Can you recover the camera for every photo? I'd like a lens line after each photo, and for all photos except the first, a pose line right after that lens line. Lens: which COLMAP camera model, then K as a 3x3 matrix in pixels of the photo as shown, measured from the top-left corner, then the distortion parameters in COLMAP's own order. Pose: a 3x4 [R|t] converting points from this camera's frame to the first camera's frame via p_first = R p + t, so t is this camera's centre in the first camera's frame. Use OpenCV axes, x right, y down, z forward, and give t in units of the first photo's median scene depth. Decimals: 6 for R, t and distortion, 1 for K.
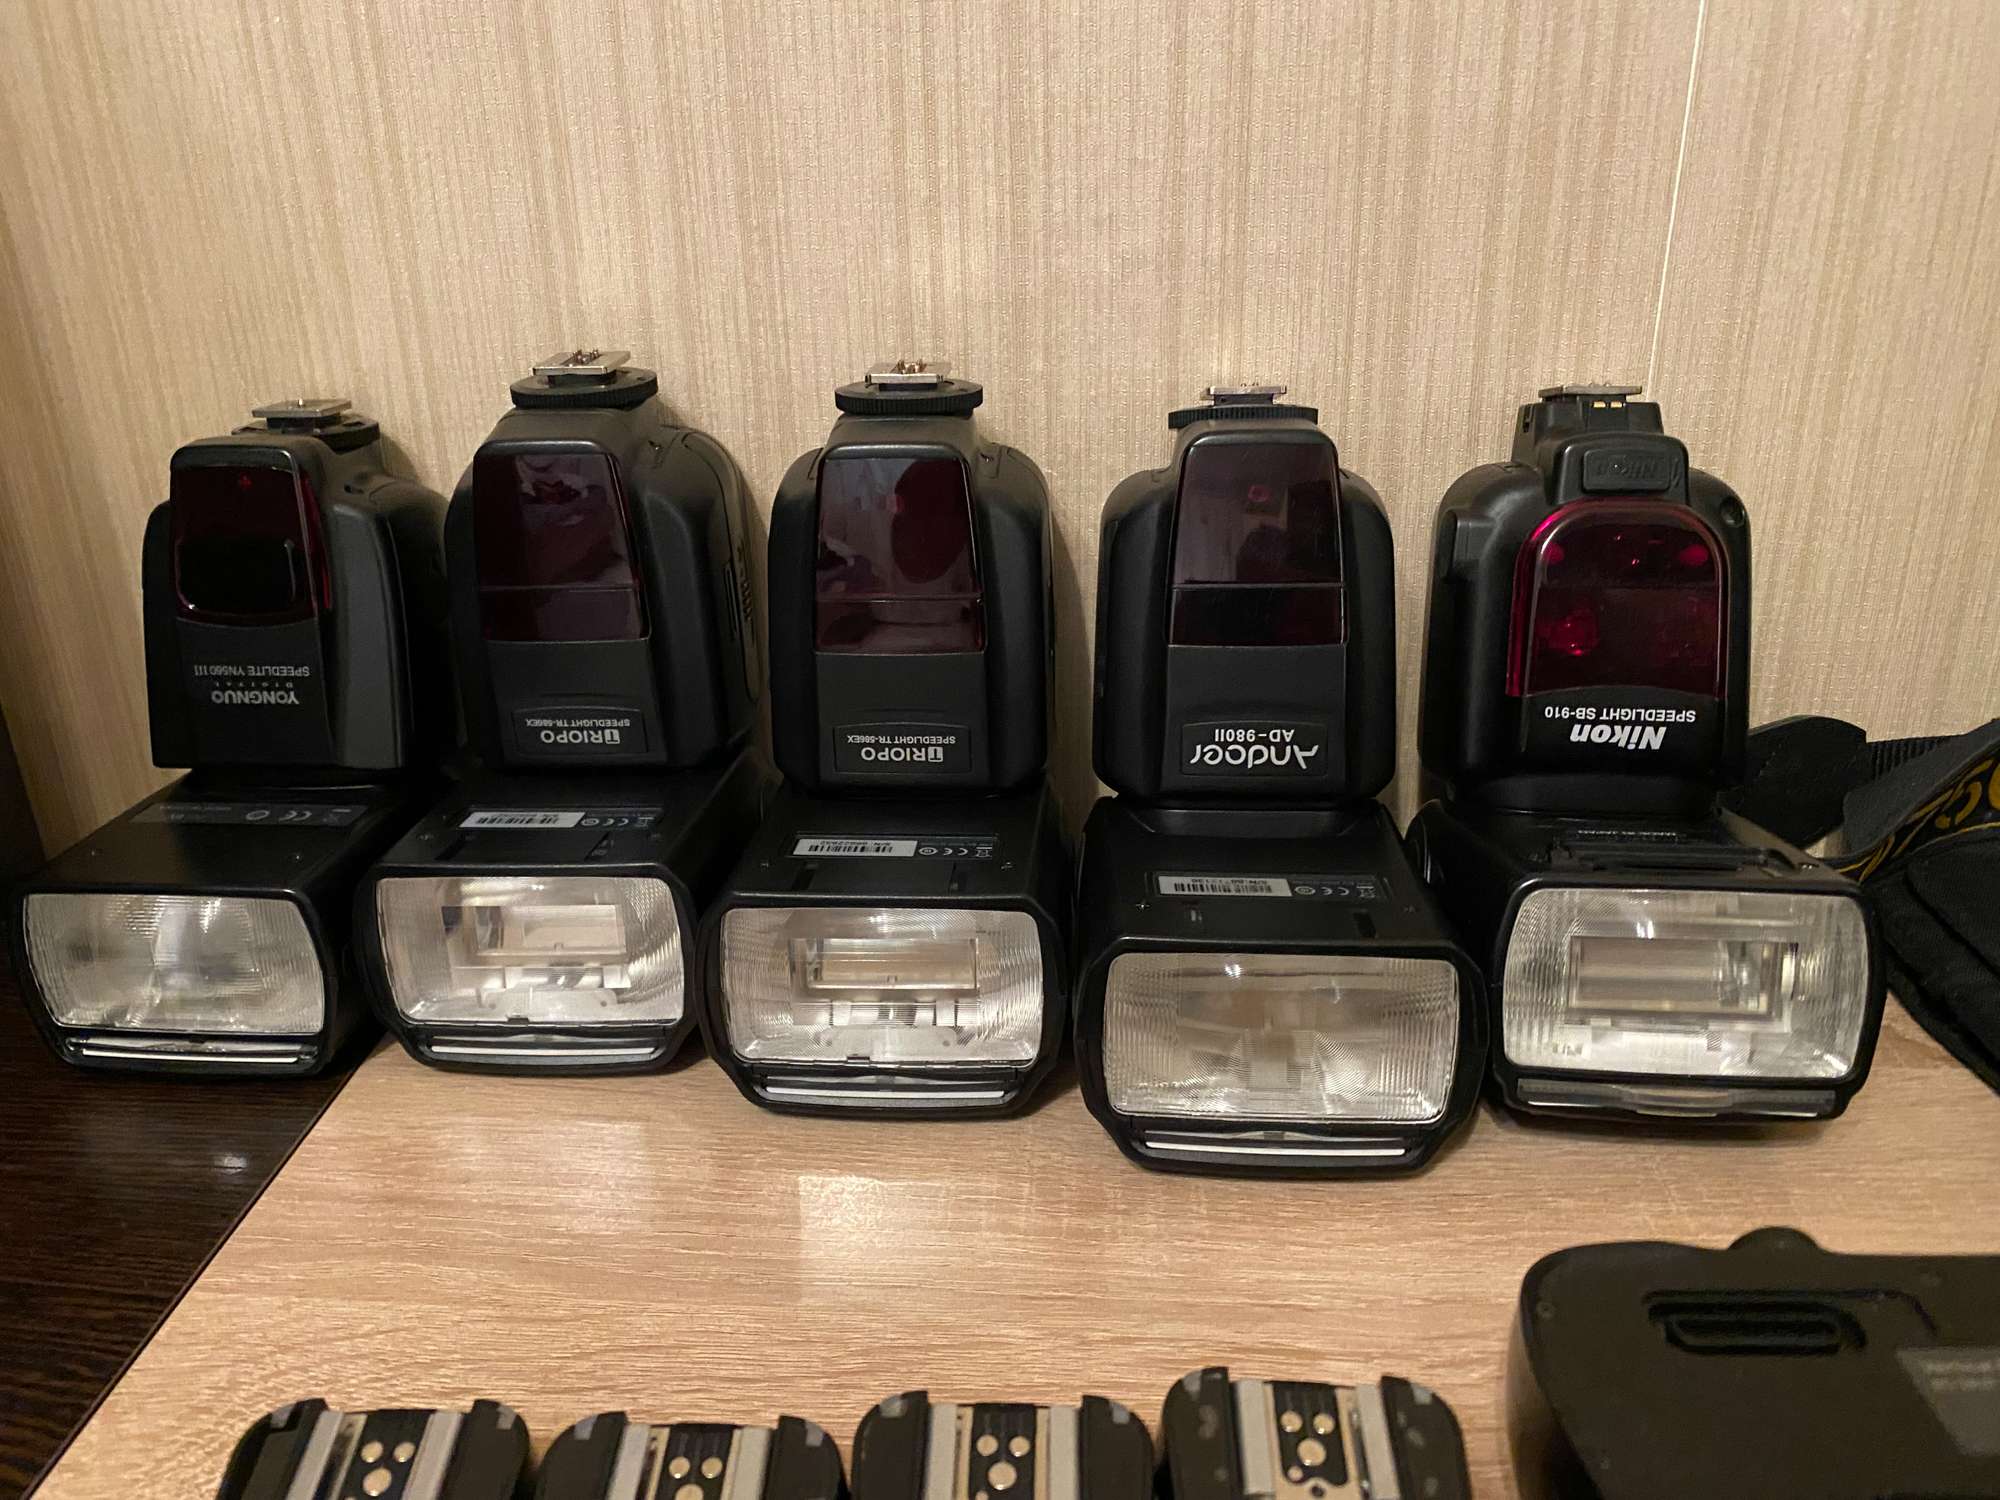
lens RADIAL K [[1524.5, 0, 981.6], [0, 1524.5, 767.3], [0, 0, 1]] dist [0.032099, -0.045577]
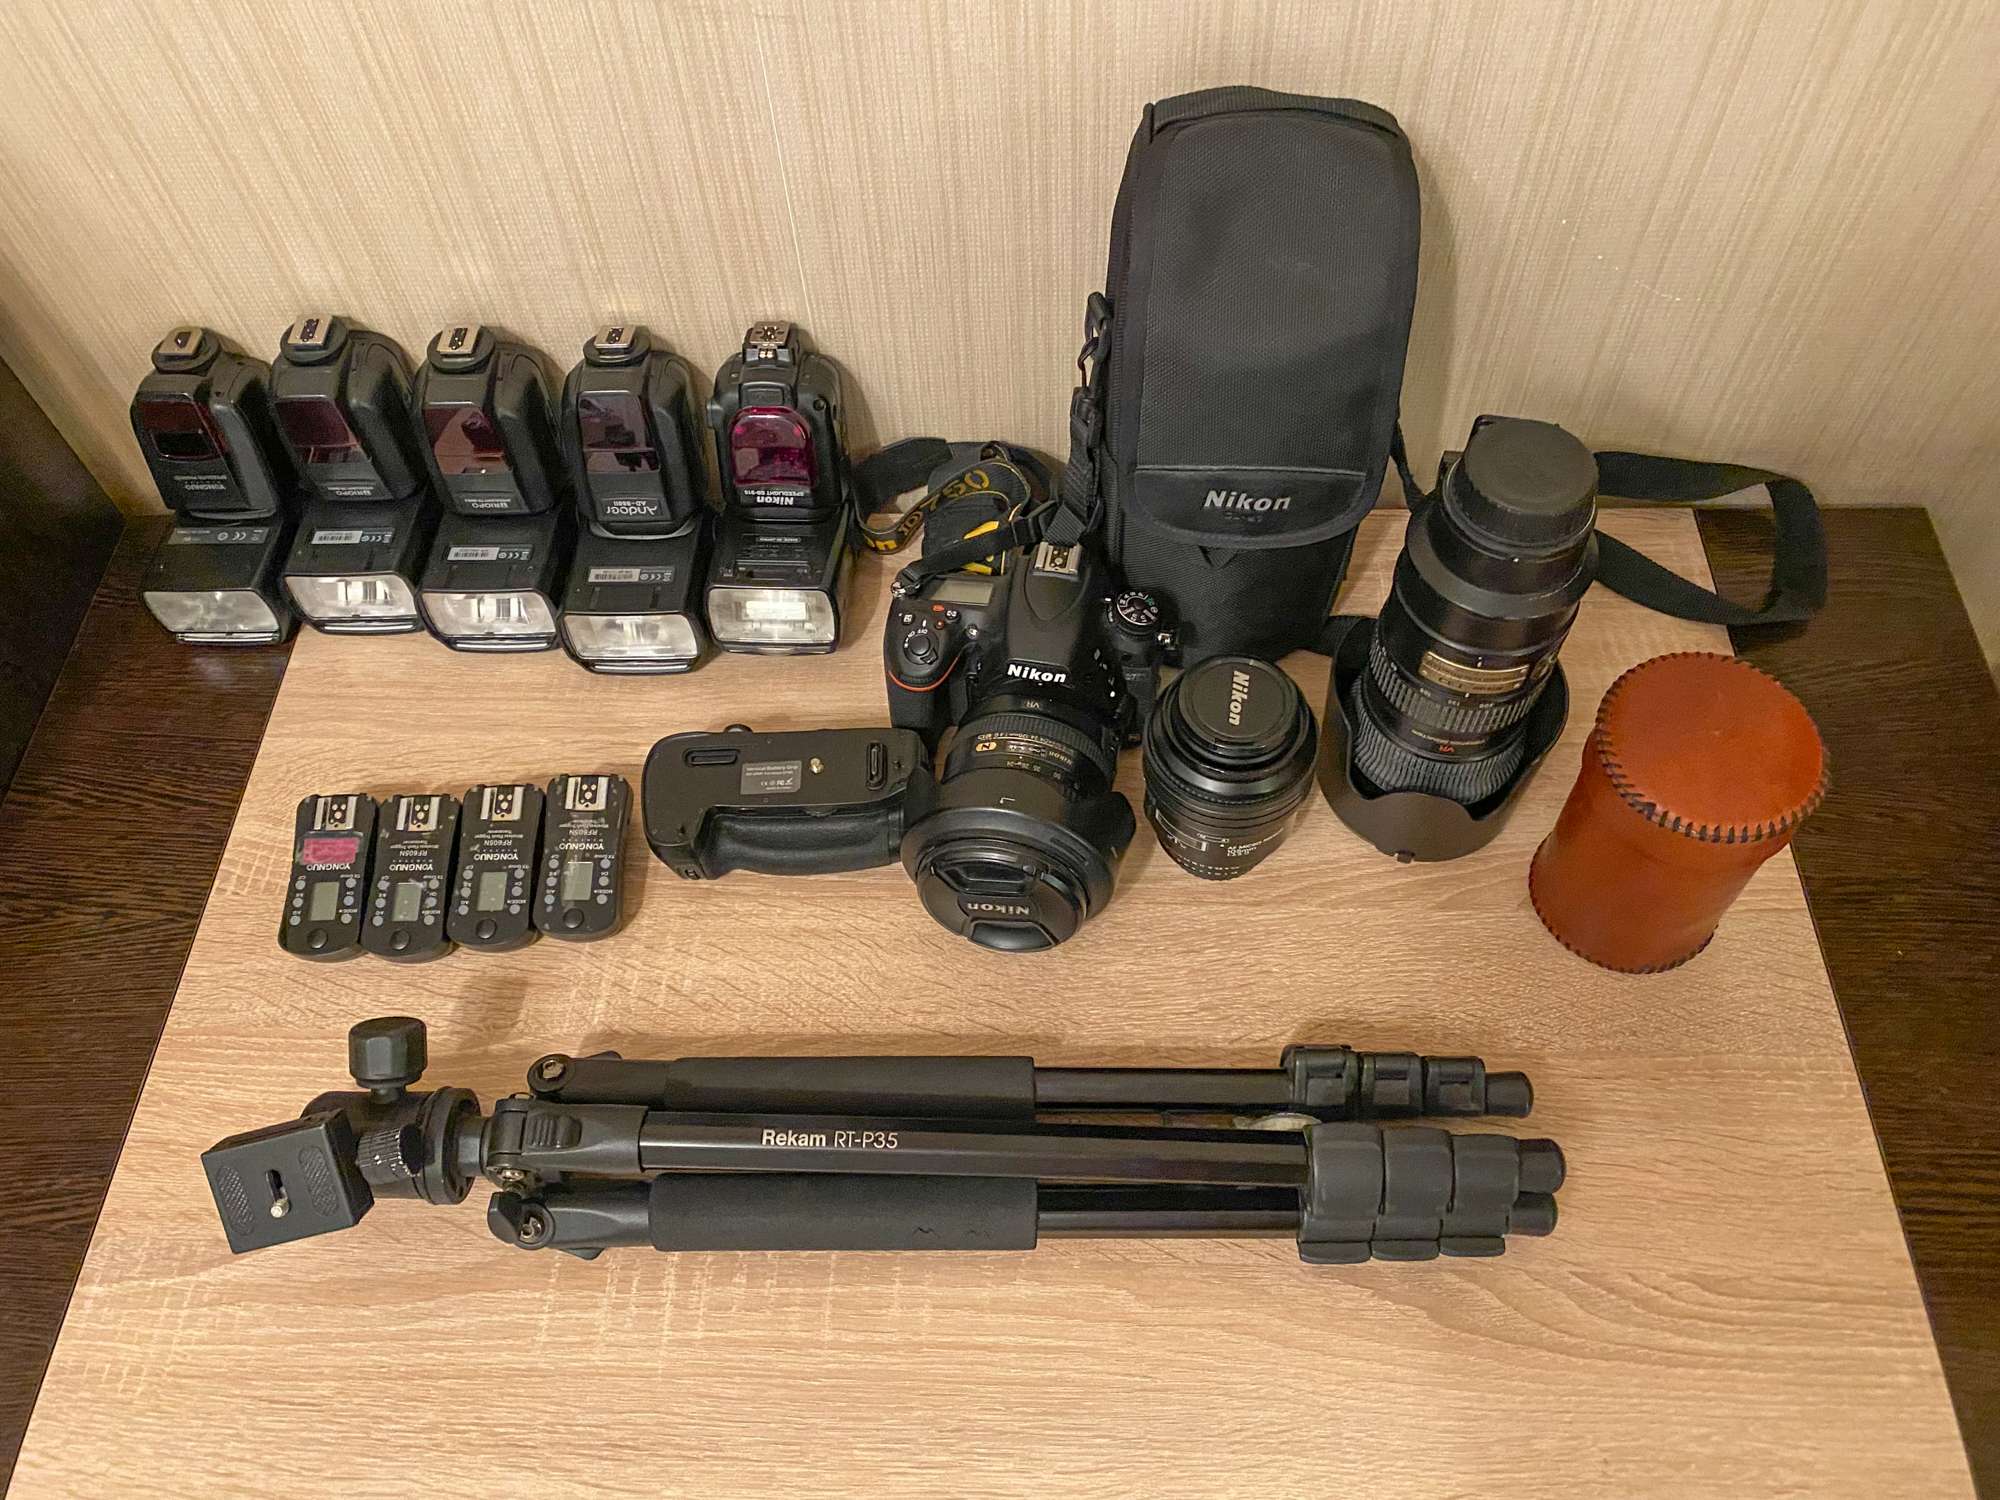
lens RADIAL K [[1524.5, 0, 988.6], [0, 1524.5, 747.9], [0, 0, 1]] dist [0.032099, -0.045577]
pose [[0.998707, -0.050437, 0.006398, 0.909815], [0.038437, 0.831419, 0.554316, -1.299642], [-0.033277, -0.553353, 0.832282, -1.604572]]
